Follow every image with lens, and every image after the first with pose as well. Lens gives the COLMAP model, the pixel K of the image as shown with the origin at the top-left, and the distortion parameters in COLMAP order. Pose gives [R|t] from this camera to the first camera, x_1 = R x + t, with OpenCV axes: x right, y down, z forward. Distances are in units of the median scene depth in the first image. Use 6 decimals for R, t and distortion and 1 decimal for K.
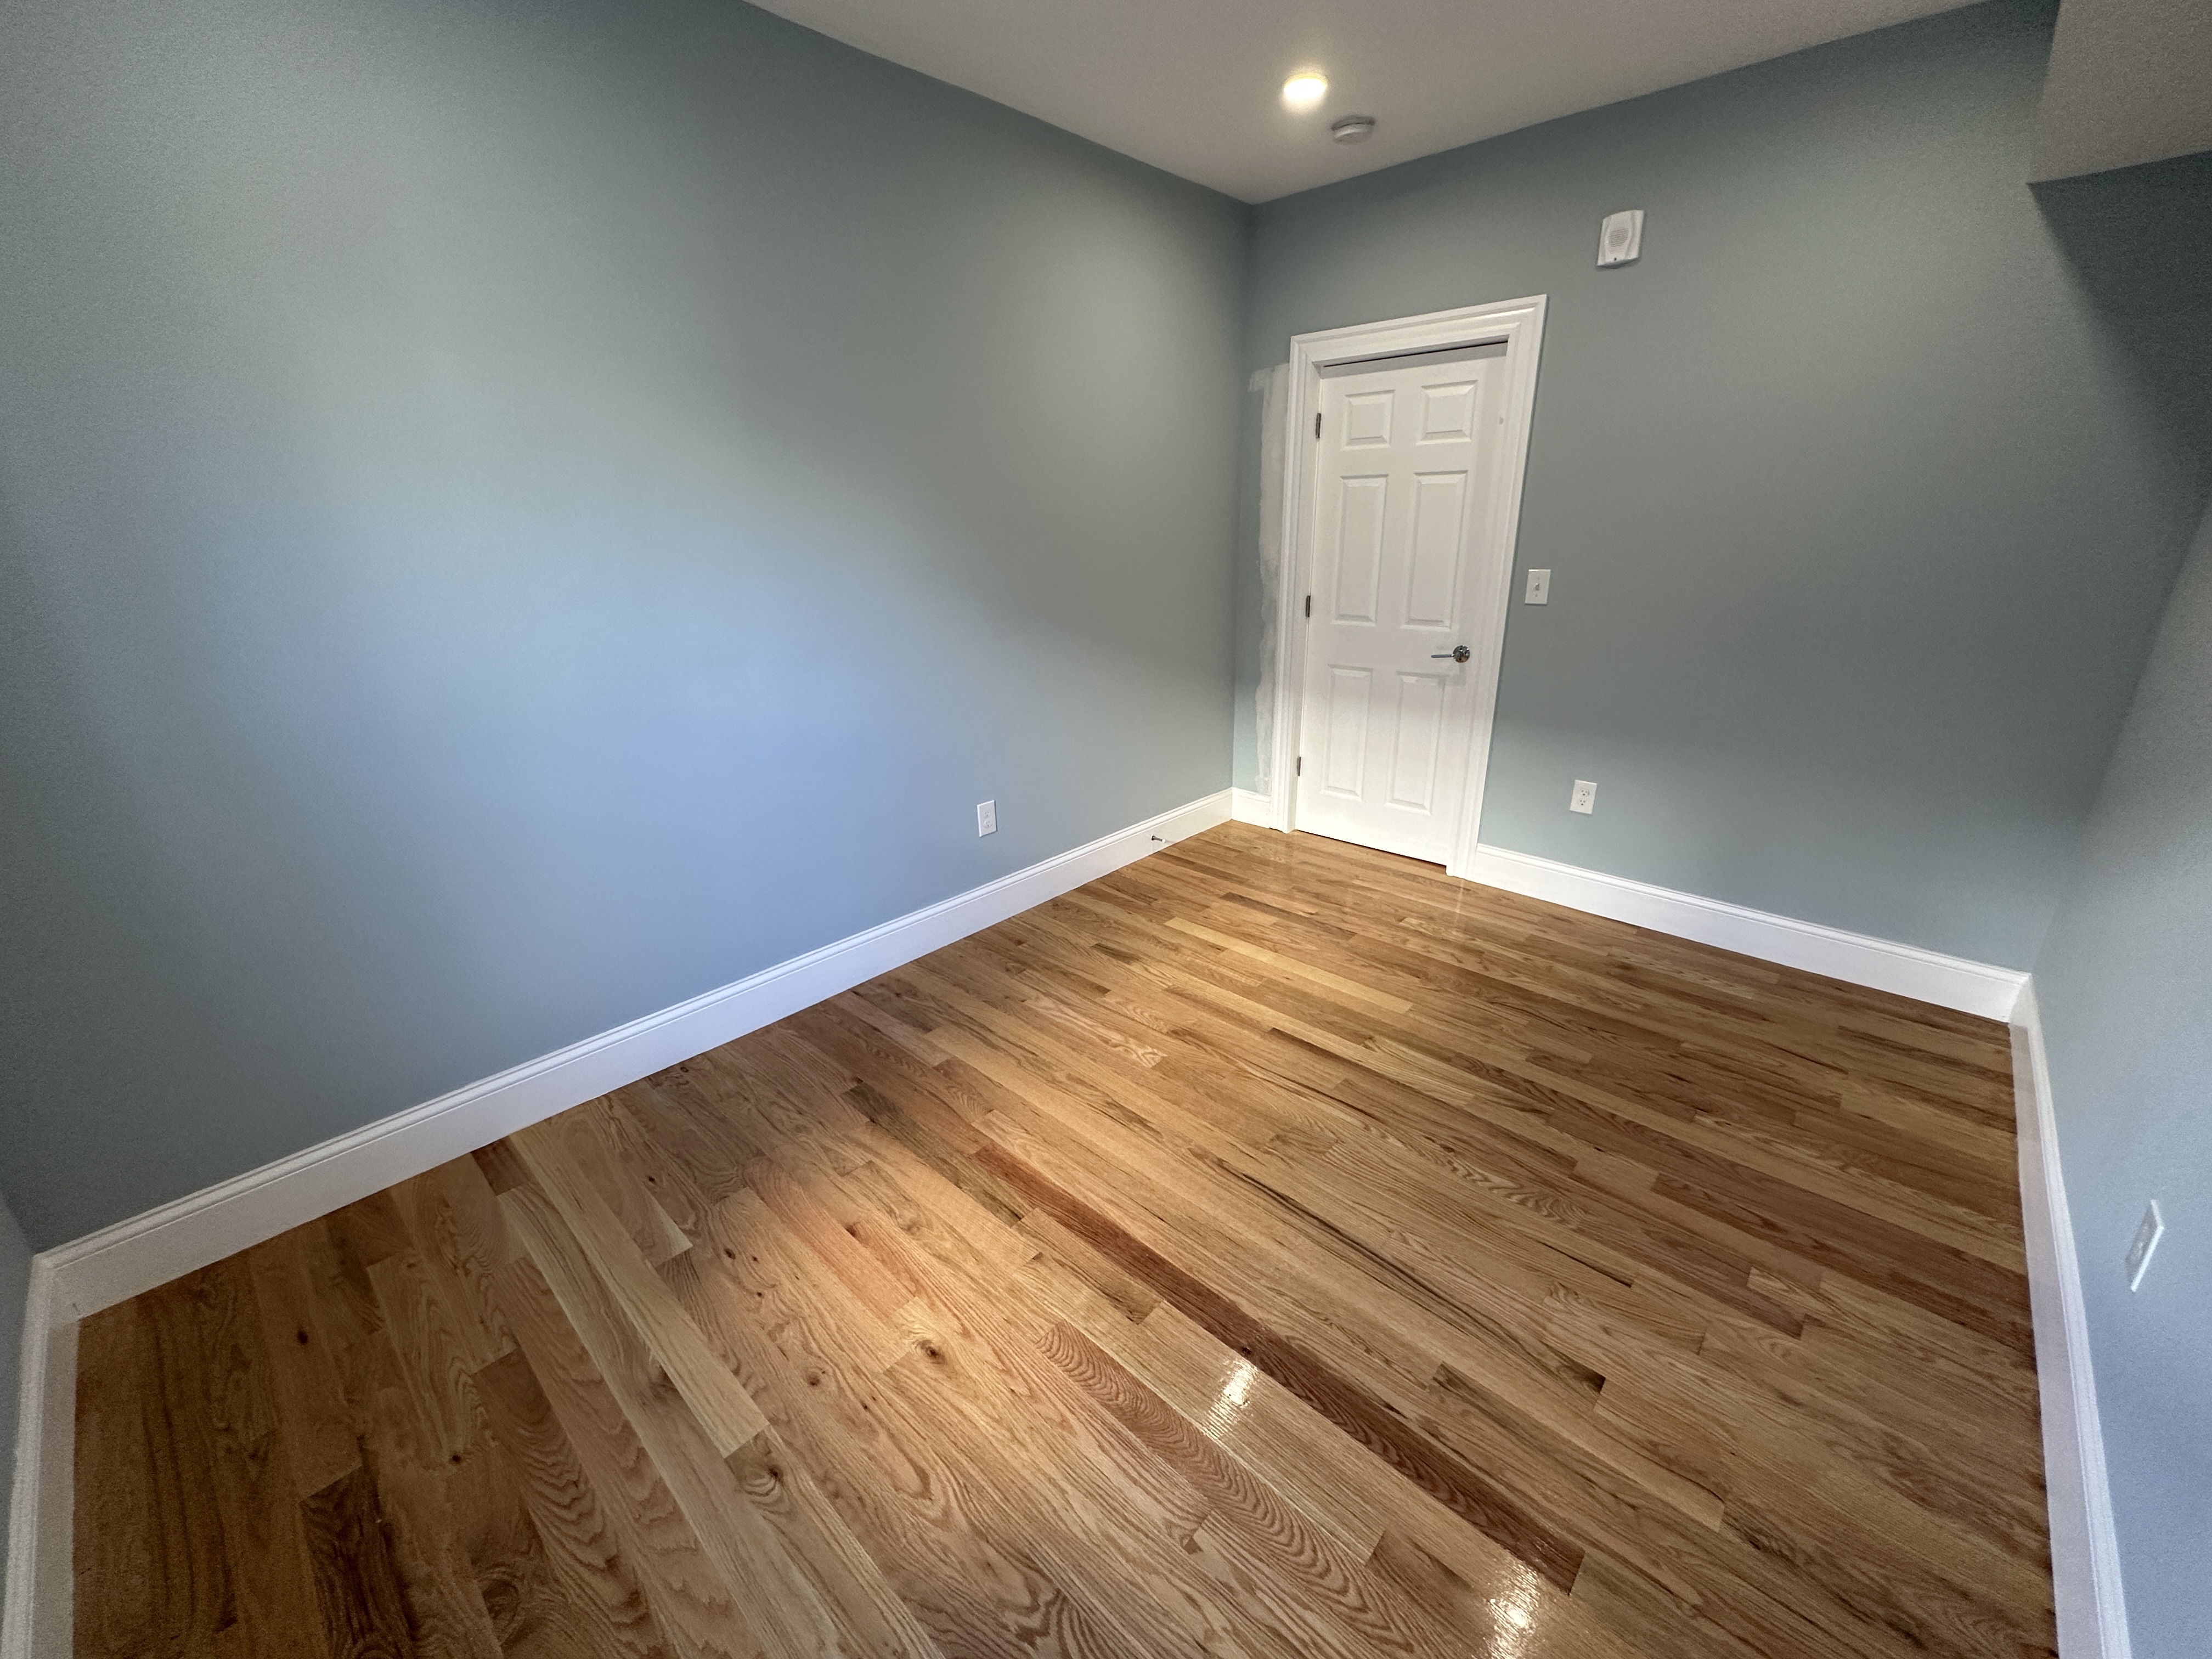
lens RADIAL K [[879.2, 0, 1111.8], [0, 879.2, 828.5], [0, 0, 1]] dist [-0.001571, 0.000434]
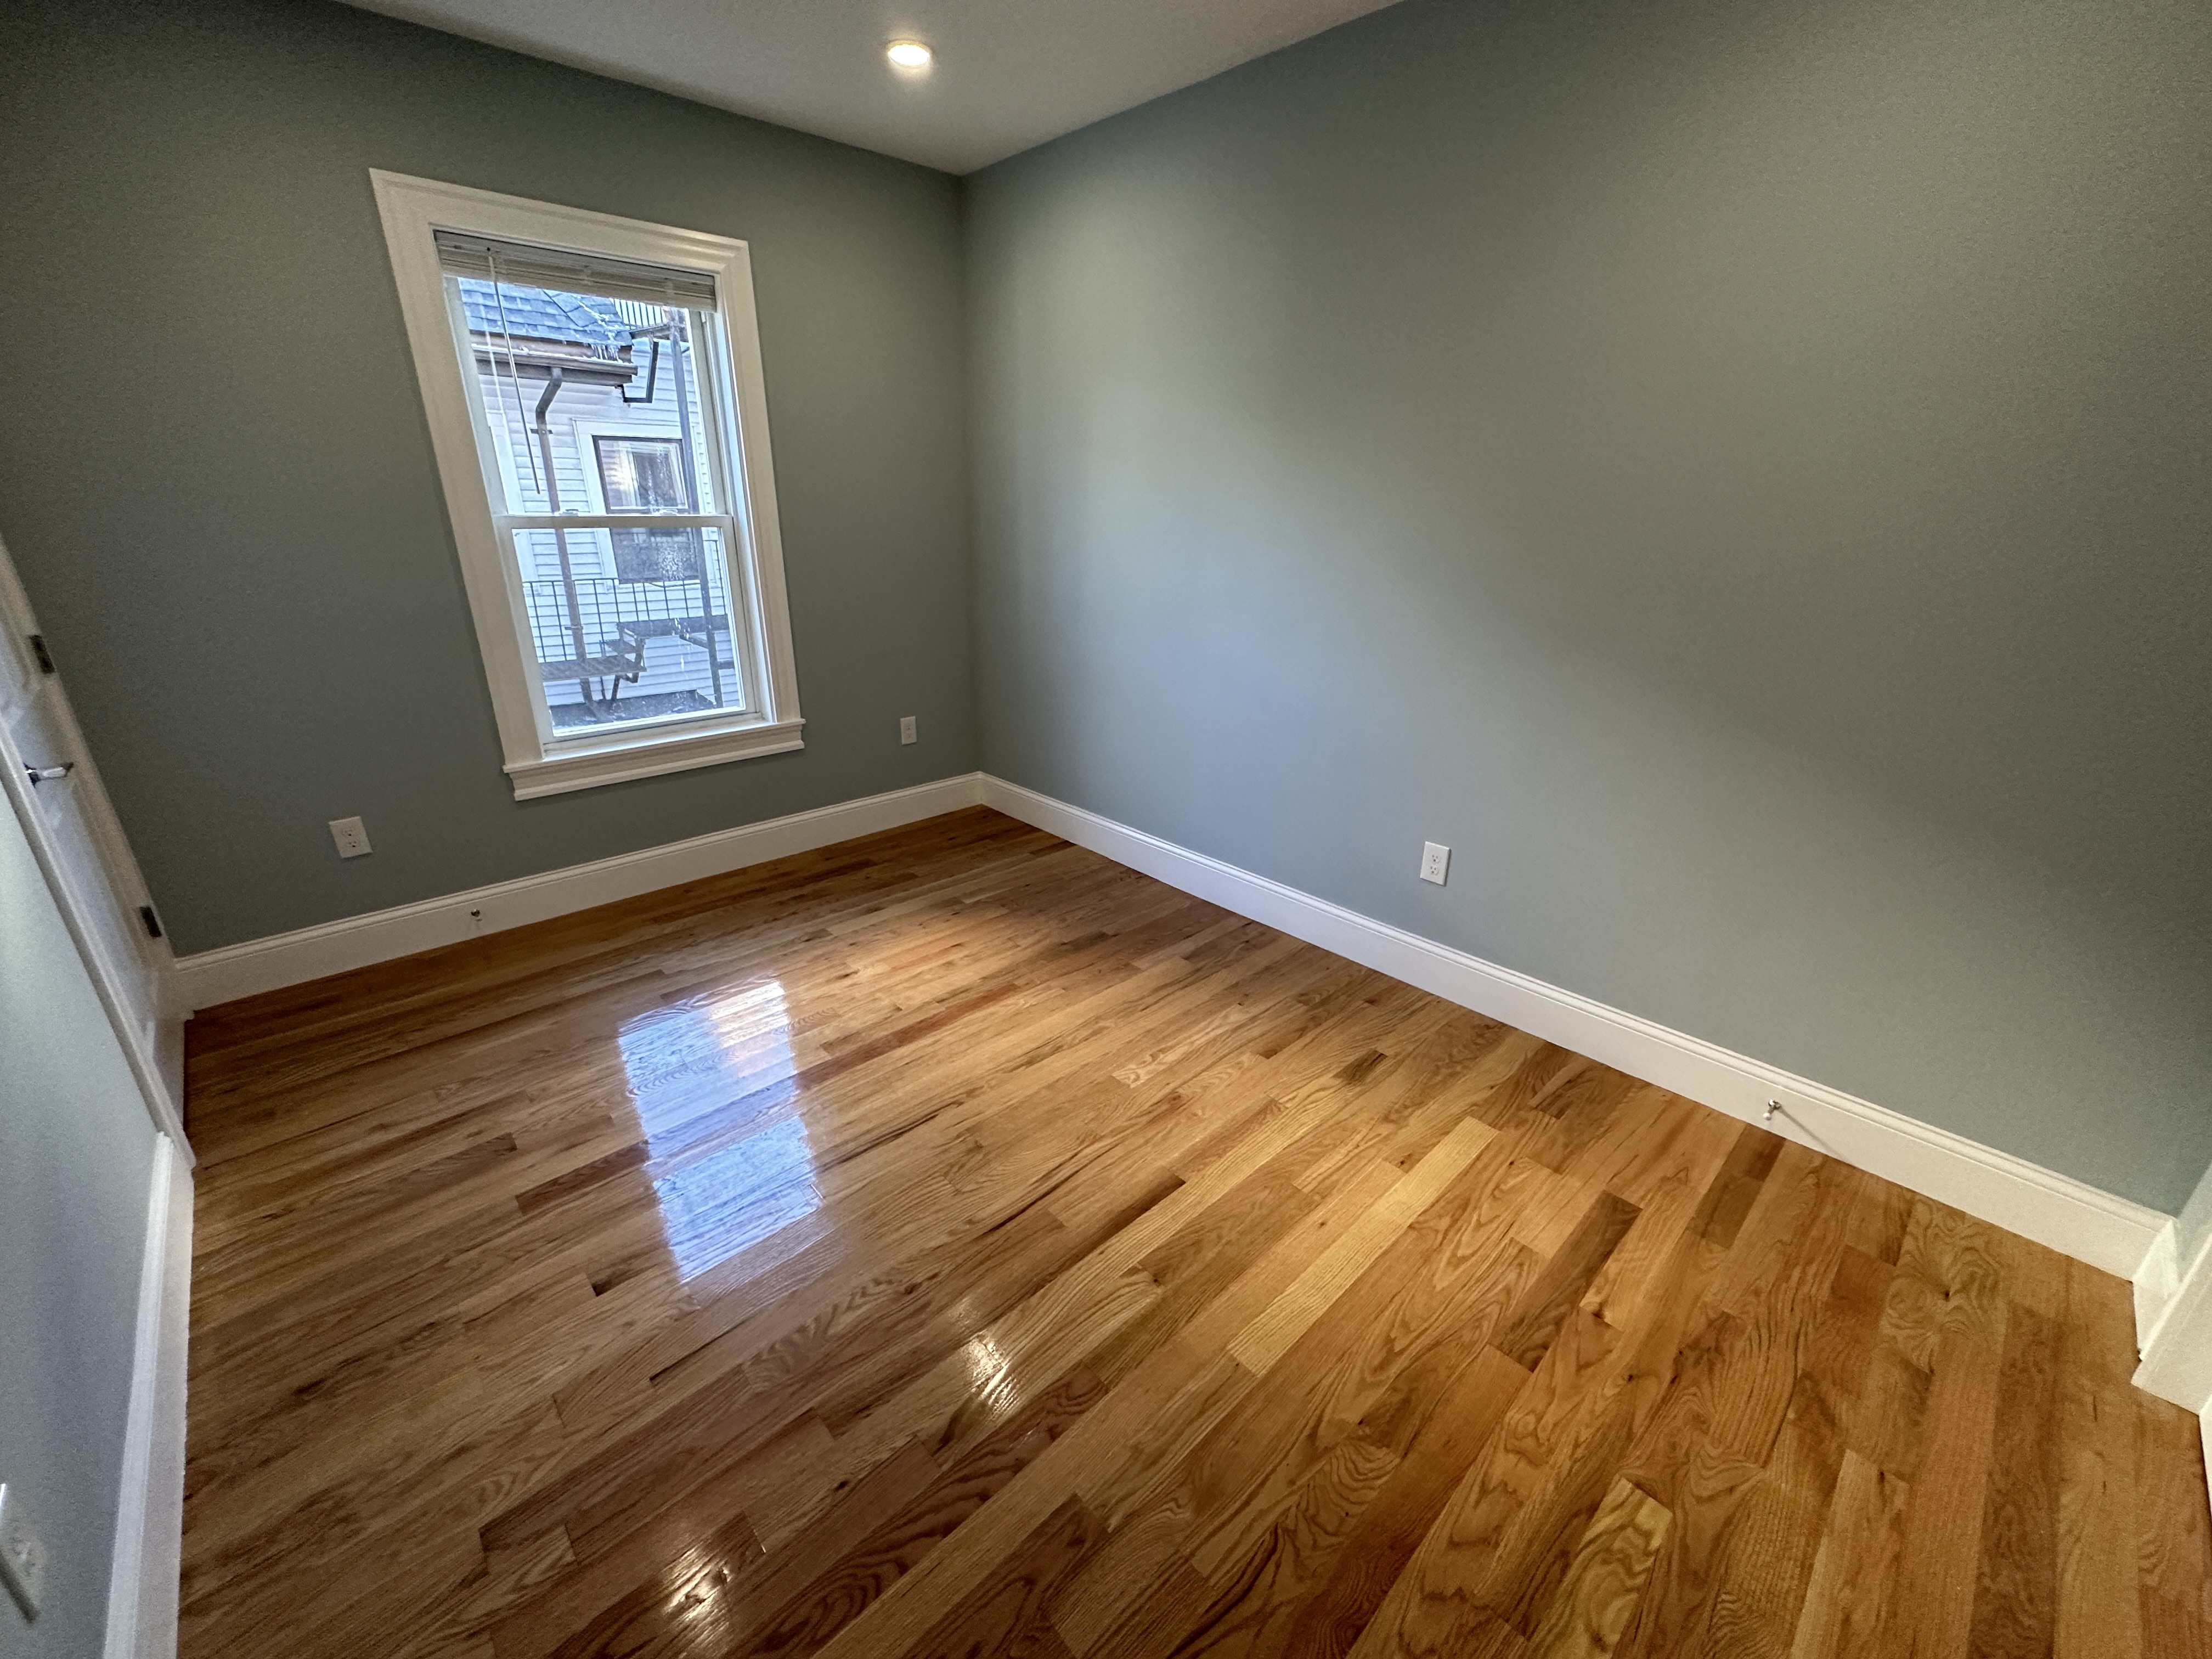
lens RADIAL K [[879.2, 0, 1106.9], [0, 879.2, 827.8], [0, 0, 1]] dist [-0.001571, 0.000434]
pose [[-0.076030, 0.363569, -0.928459, 0.861689], [-0.348526, 0.862730, 0.366371, -0.319119], [0.934211, 0.351447, 0.061120, 0.868945]]
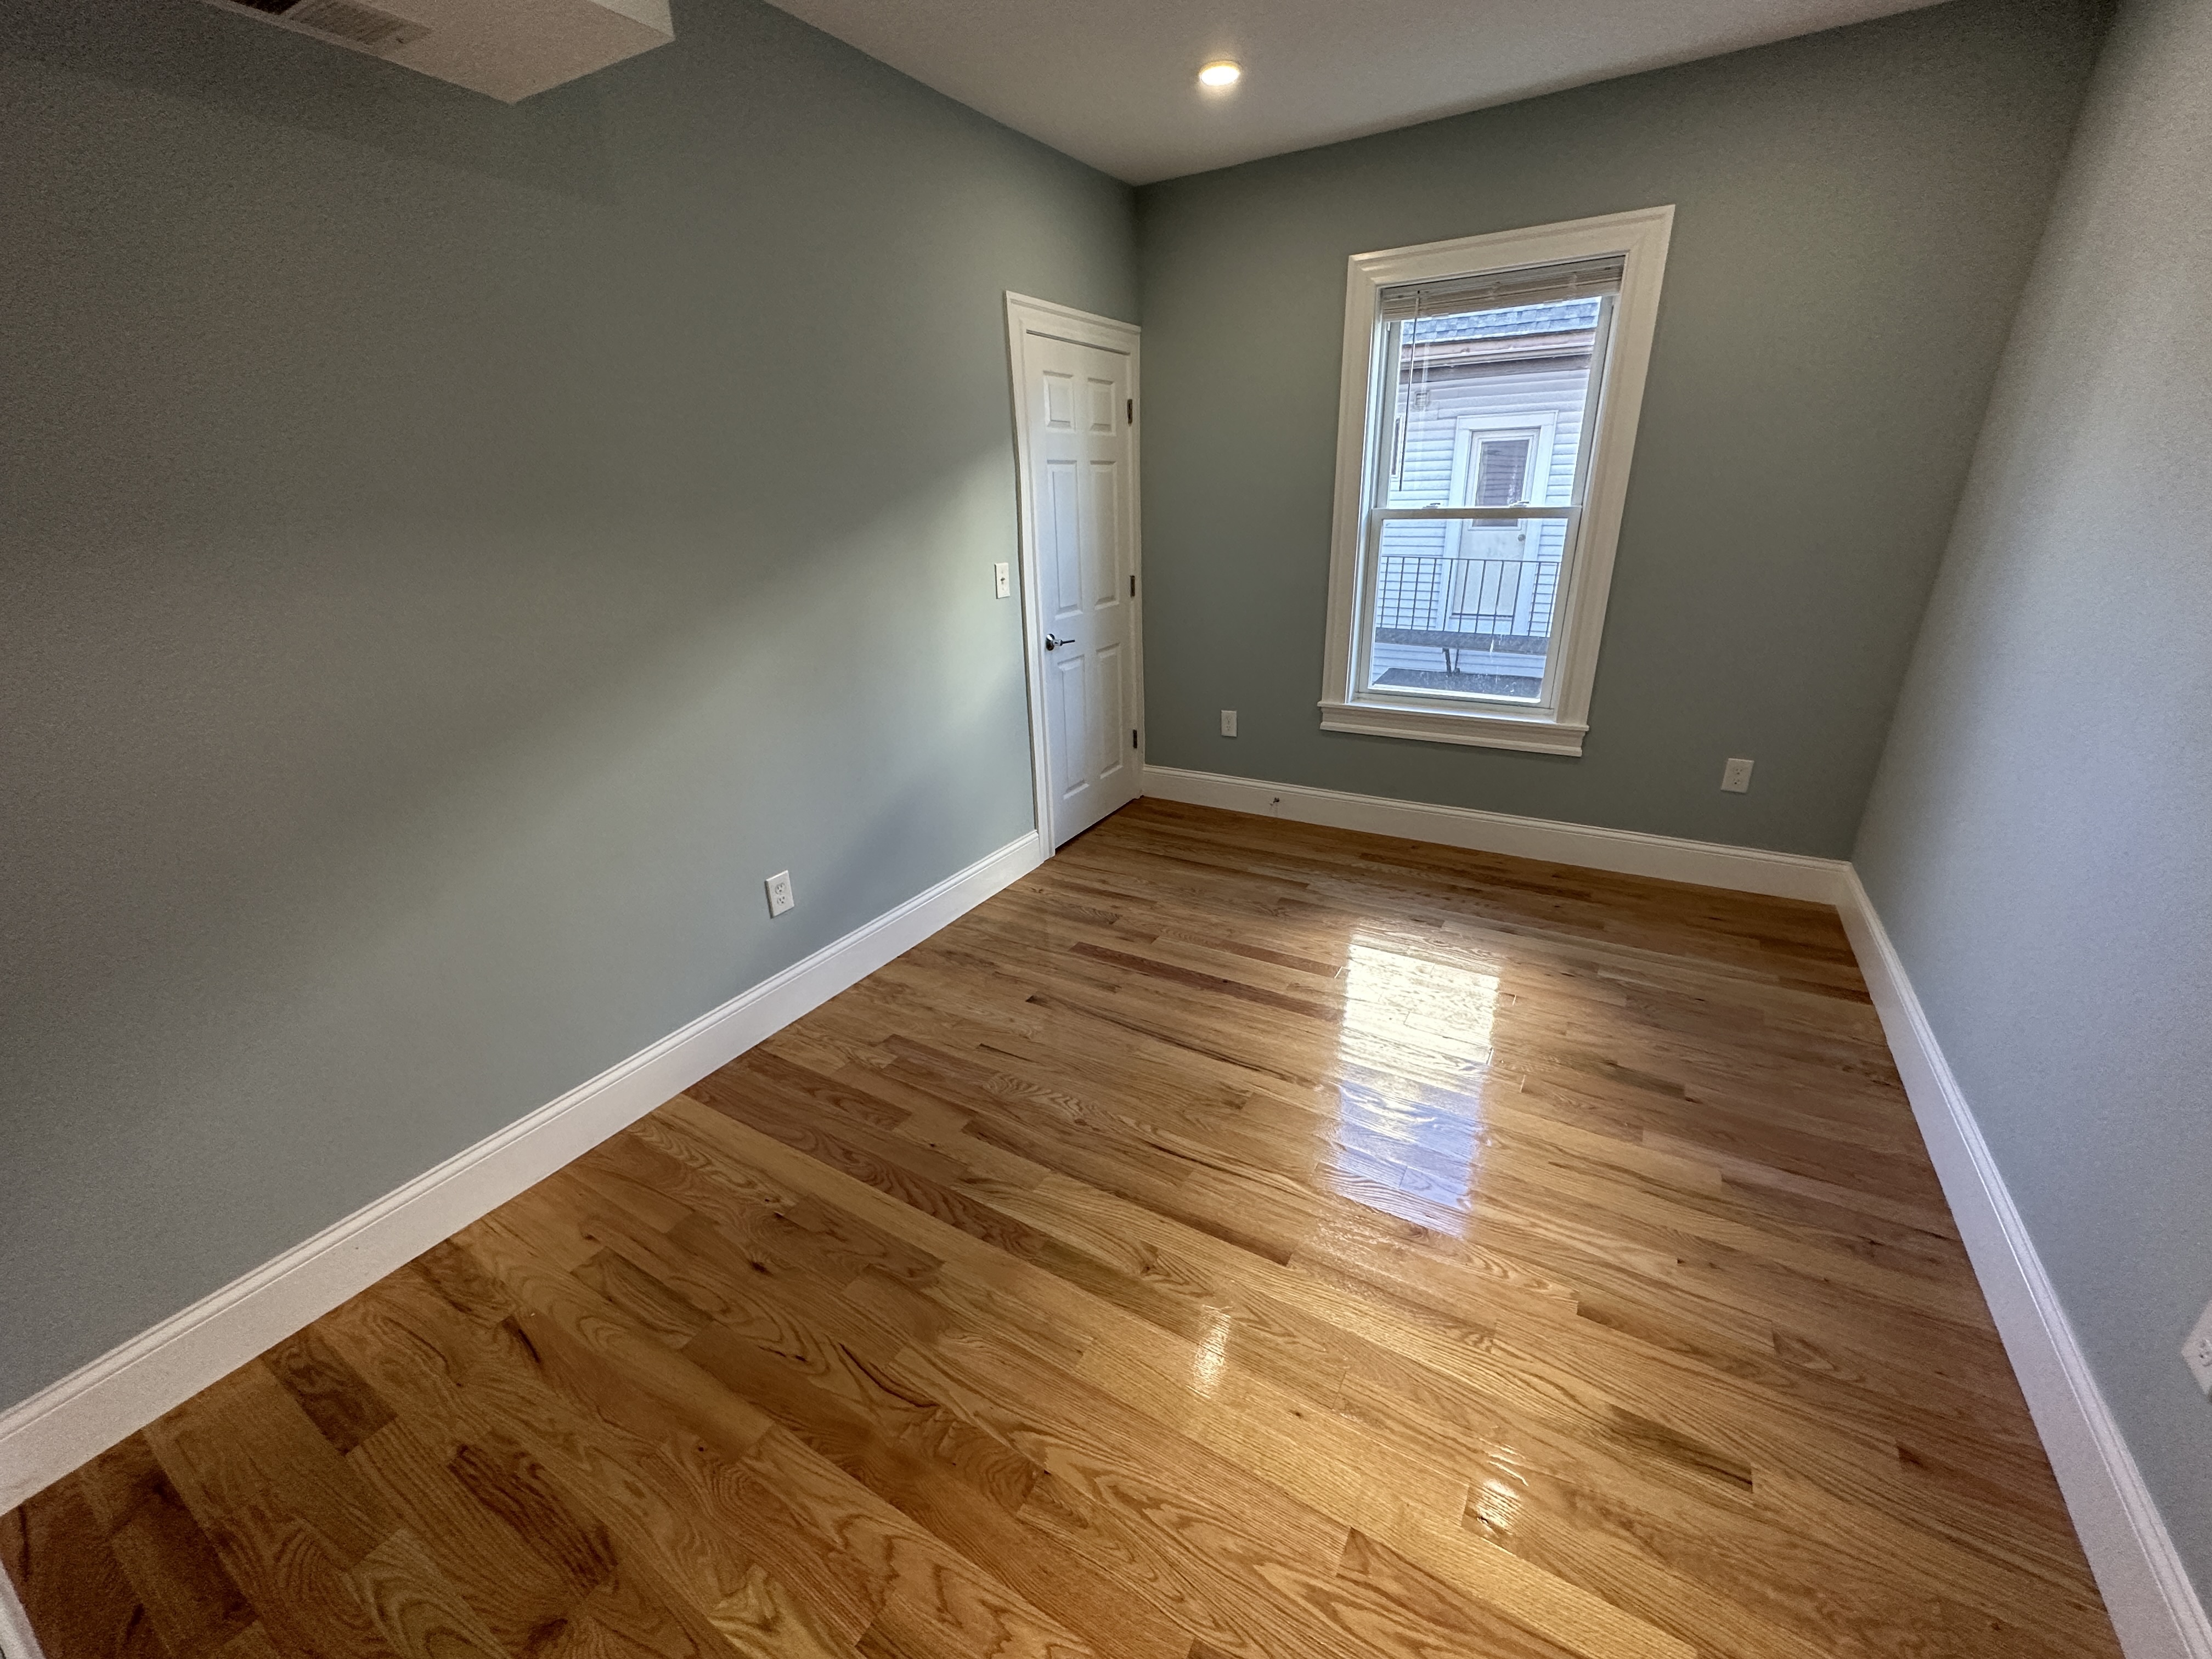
lens RADIAL K [[879.2, 0, 1110.3], [0, 879.2, 826.9], [0, 0, 1]] dist [-0.001571, 0.000434]
pose [[-0.977822, 0.115251, -0.174873, 0.437436], [-0.026742, 0.759432, 0.650037, -0.514058], [0.207721, 0.640297, -0.739507, 1.389832]]
